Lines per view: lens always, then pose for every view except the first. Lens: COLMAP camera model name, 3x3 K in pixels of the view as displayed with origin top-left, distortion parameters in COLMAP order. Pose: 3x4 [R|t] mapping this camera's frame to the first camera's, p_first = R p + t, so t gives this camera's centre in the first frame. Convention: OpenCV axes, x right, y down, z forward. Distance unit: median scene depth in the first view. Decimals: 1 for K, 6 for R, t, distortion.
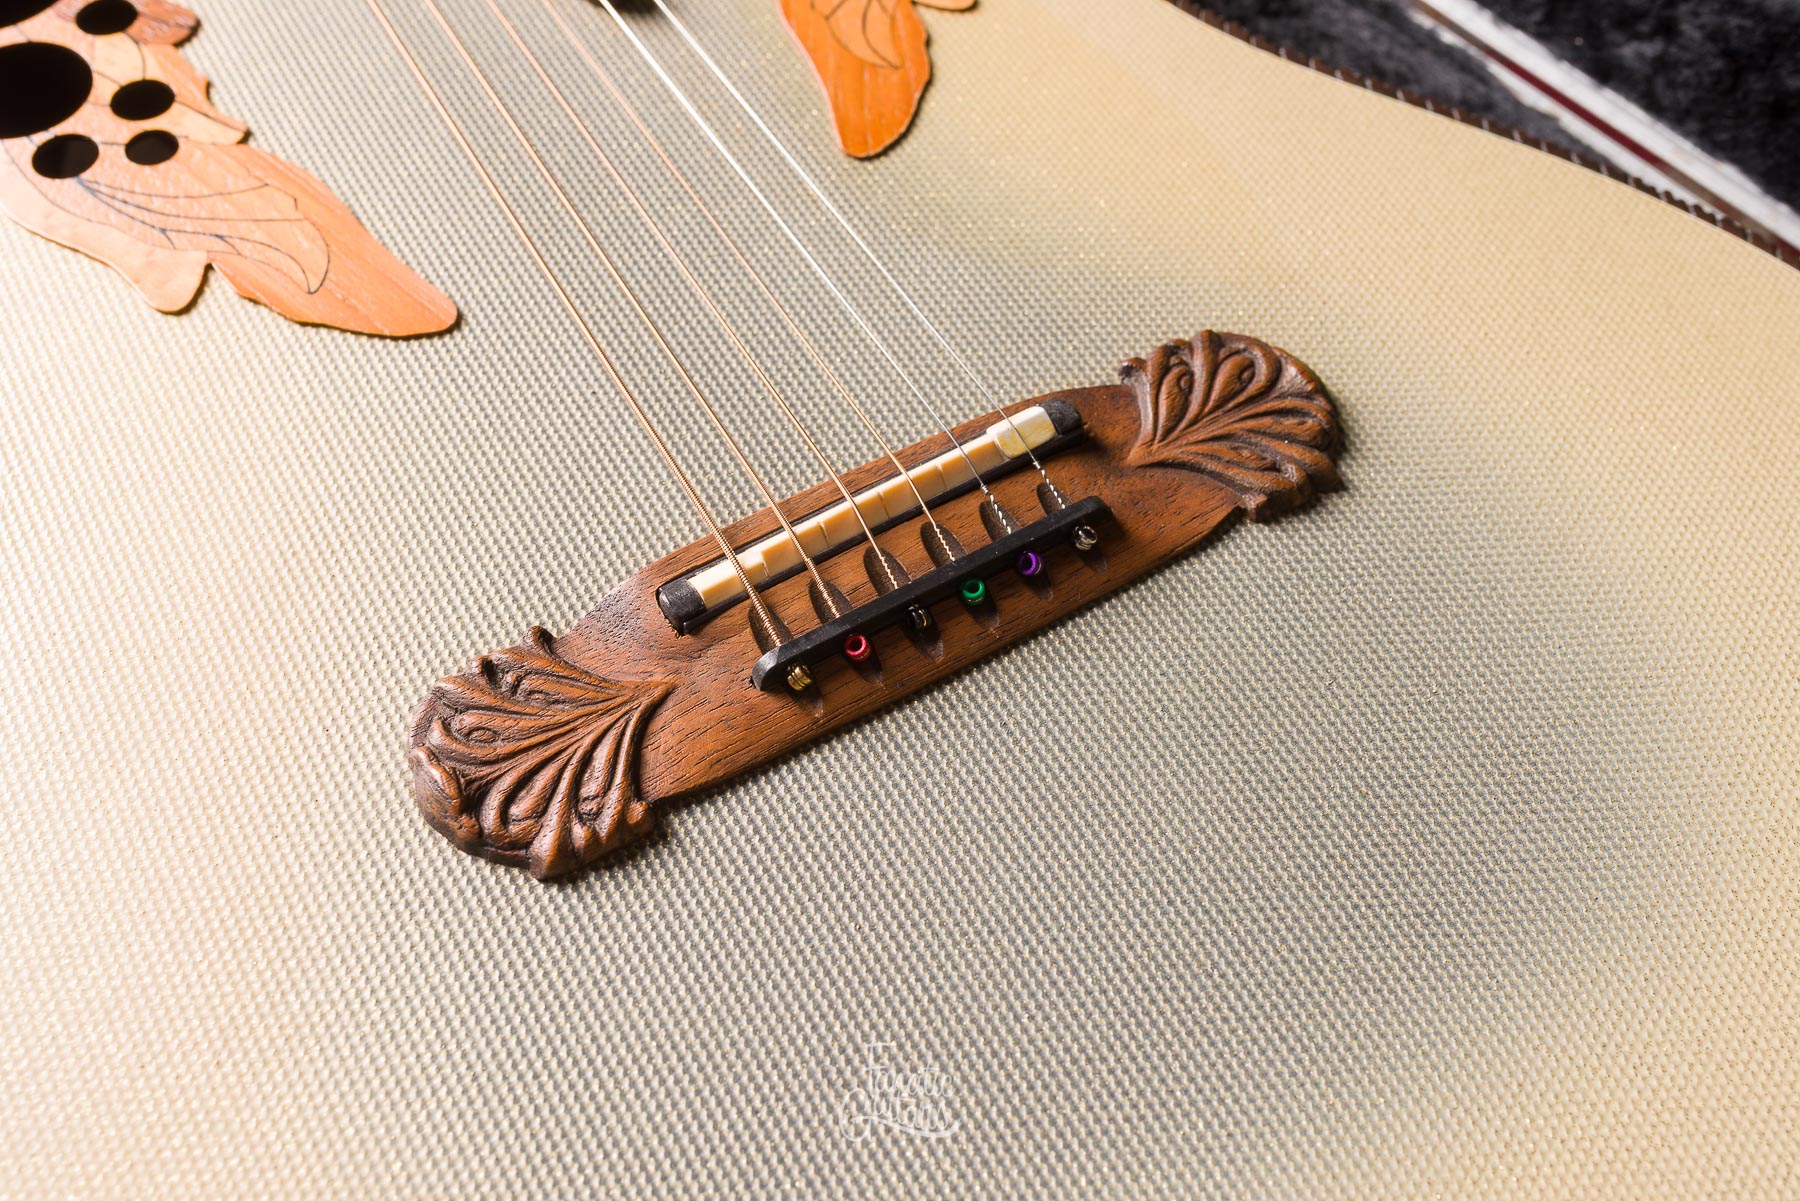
lens RADIAL K [[1802.6, 0, 899.3], [0, 1802.6, 603.0], [0, 0, 1]] dist [0.003227, -0.000475]
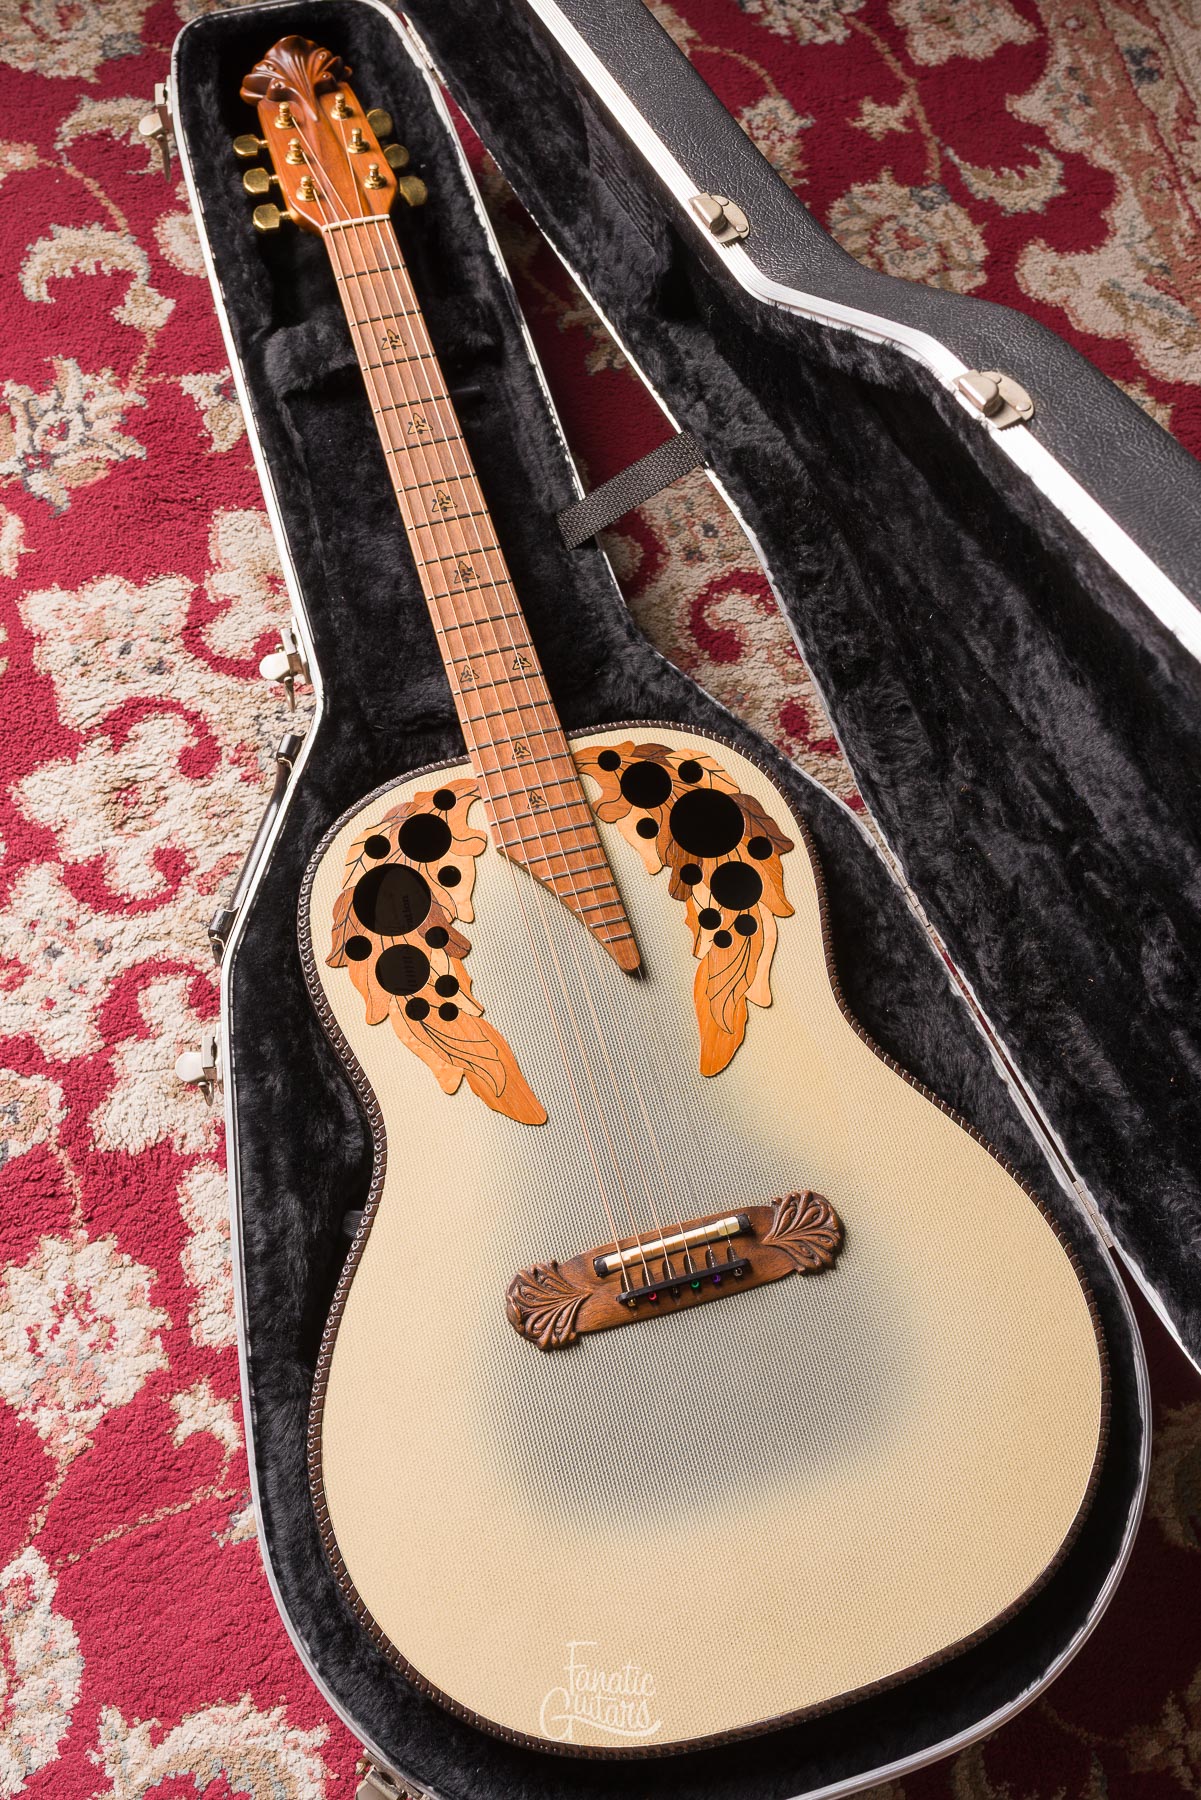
lens RADIAL K [[1865.0, 0, 592.4], [0, 1865.0, 893.9], [0, 0, 1]] dist [-0.002710, 0.002042]
pose [[0.965479, 0.253798, -0.058626, -0.100274], [-0.237880, 0.950786, 0.198541, -1.120975], [0.106130, -0.177741, 0.978338, -1.815484]]
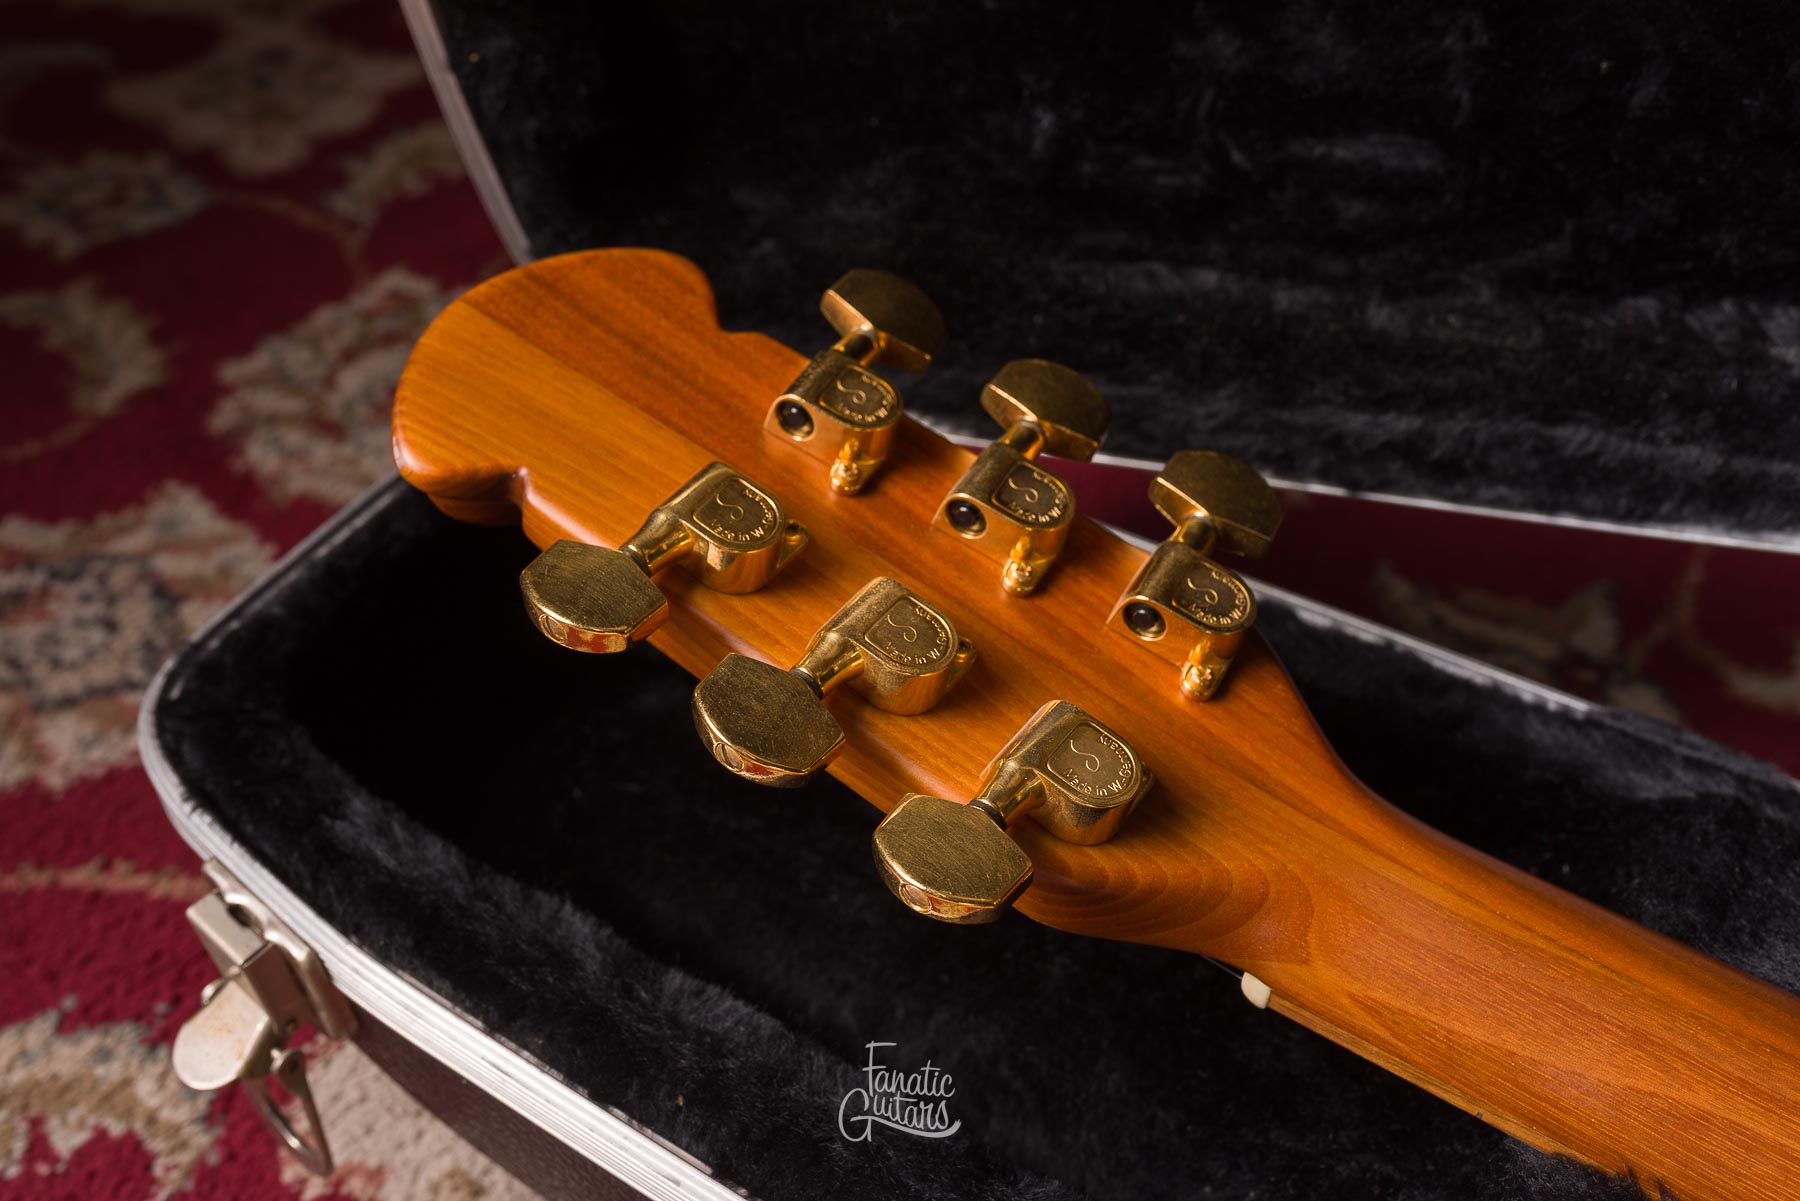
lens RADIAL K [[1816.9, 0, 897.7], [0, 1816.9, 597.8], [0, 0, 1]] dist [0.000158, 0.008101]
pose [[0.891217, -0.339746, 0.300509, -1.499774], [0.397428, 0.904211, -0.156375, -1.566614], [-0.218595, 0.258795, 0.940873, 1.021123]]
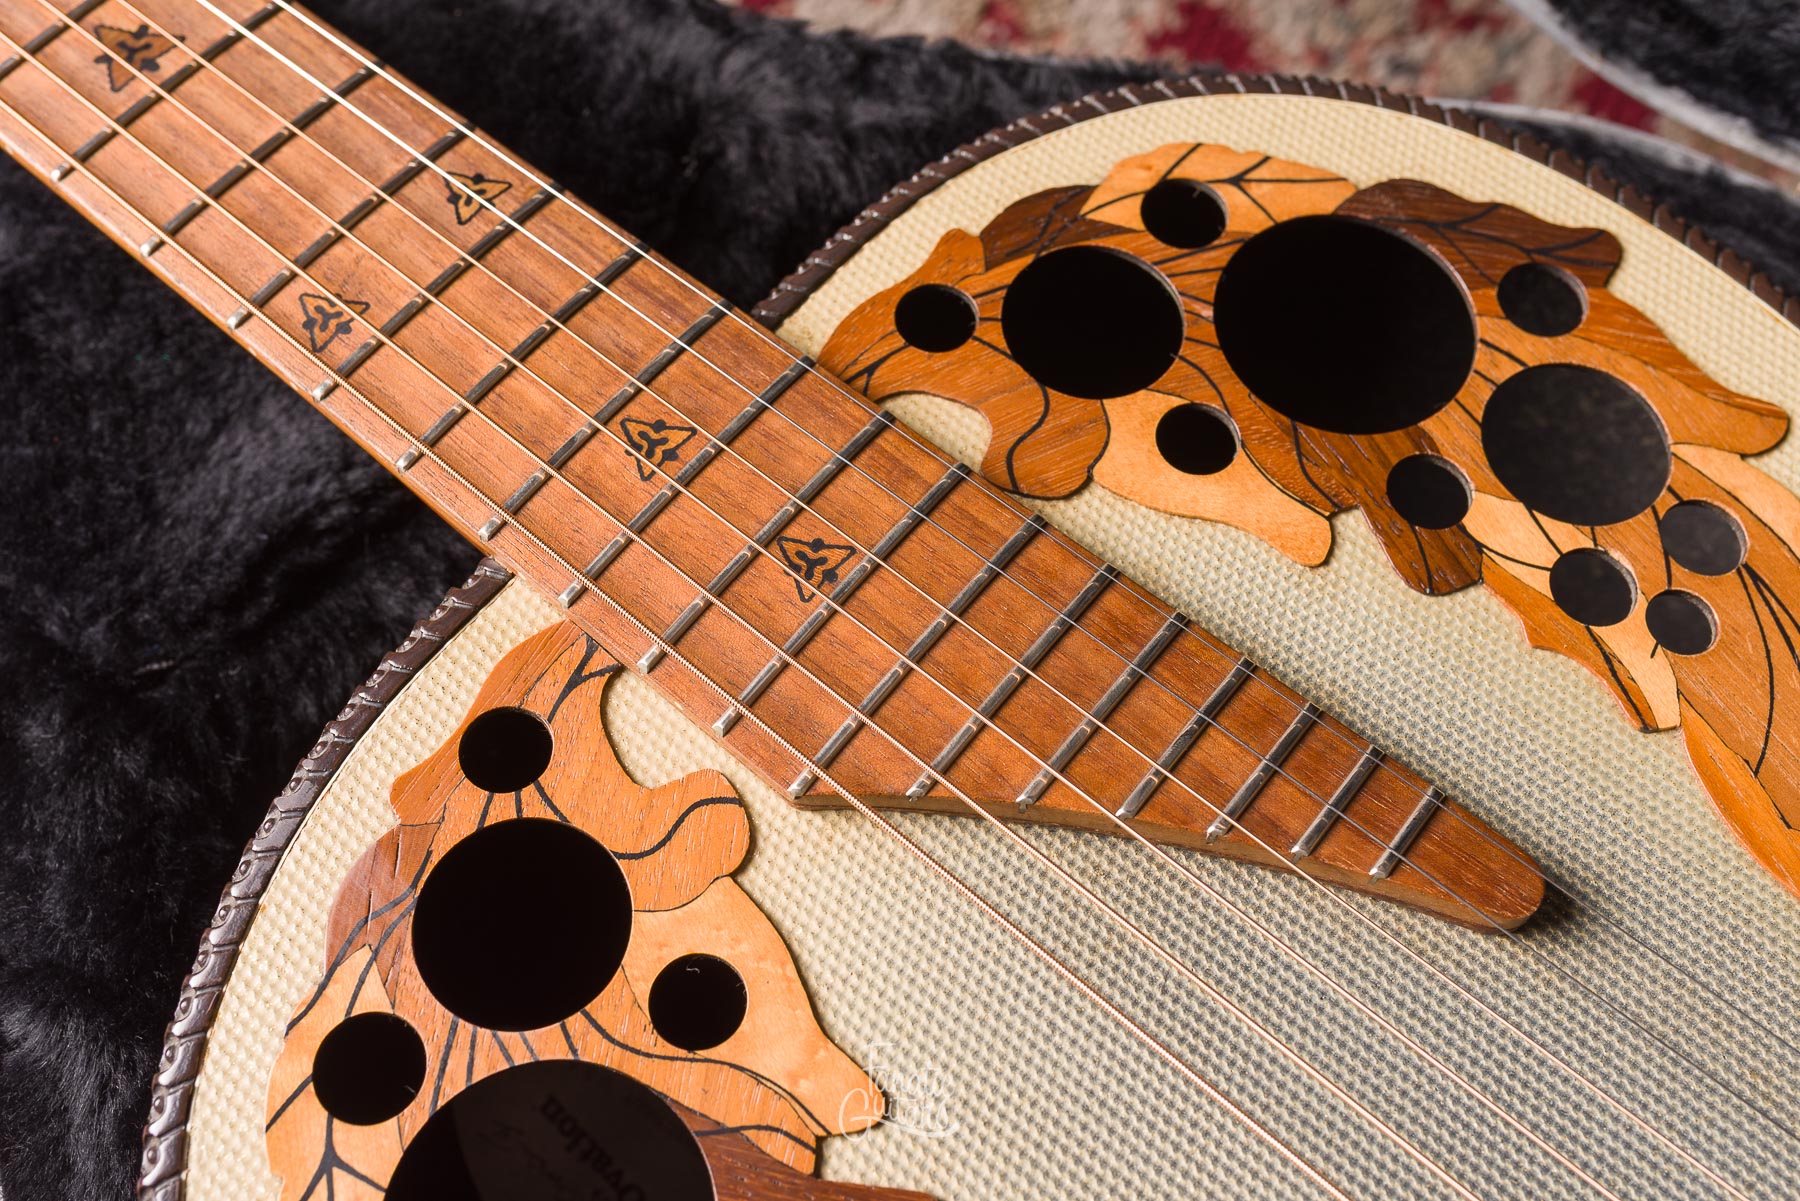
lens RADIAL K [[1826.7, 0, 901.8], [0, 1826.7, 603.2], [0, 0, 1]] dist [0.000915, 0.004782]
pose [[0.945452, -0.300802, 0.125052, -0.488045], [0.282485, 0.948226, 0.145155, -0.708553], [-0.162241, -0.101912, 0.981474, 0.498253]]
